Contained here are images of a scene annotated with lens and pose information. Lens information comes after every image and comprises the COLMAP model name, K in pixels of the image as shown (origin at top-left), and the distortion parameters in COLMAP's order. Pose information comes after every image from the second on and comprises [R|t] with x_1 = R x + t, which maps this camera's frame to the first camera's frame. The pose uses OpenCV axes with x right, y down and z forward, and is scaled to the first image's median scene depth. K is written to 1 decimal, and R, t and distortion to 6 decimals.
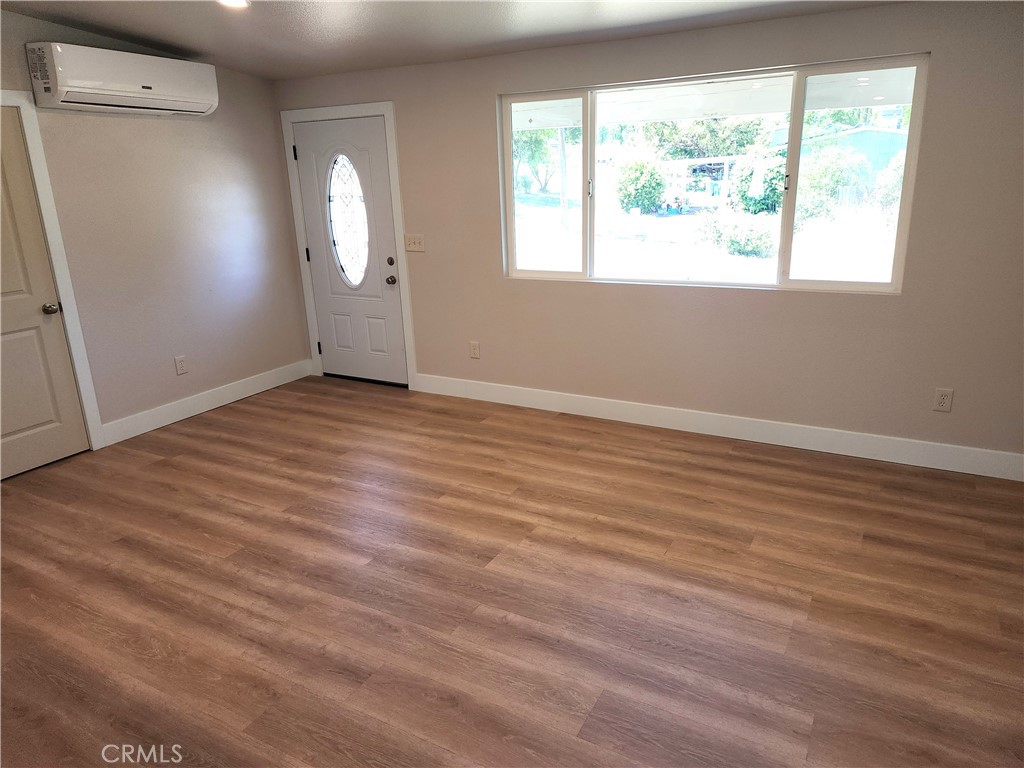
lens RADIAL K [[684.9, 0, 512.9], [0, 684.9, 383.8], [0, 0, 1]] dist [0.016341, -0.034969]
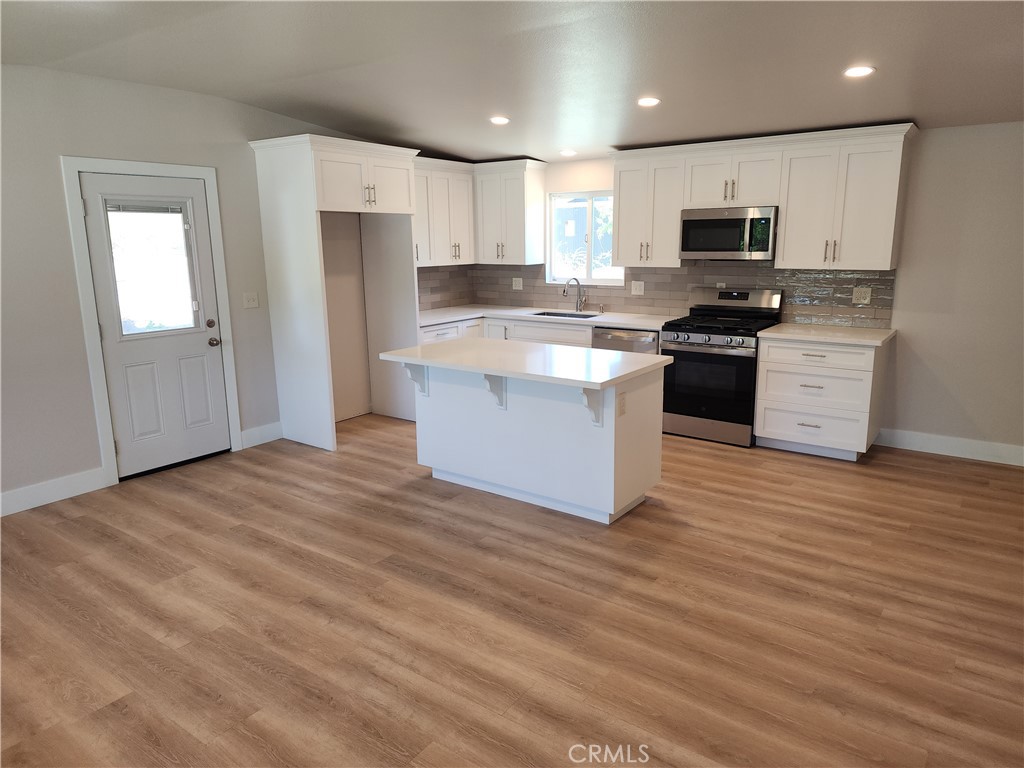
lens RADIAL K [[684.9, 0, 514.0], [0, 684.9, 383.6], [0, 0, 1]] dist [0.016341, -0.034969]
pose [[-0.992157, -0.005577, 0.124875, -0.691293], [0.055502, 0.875468, 0.480078, -0.506551], [-0.112002, 0.483244, -0.868292, 1.675713]]
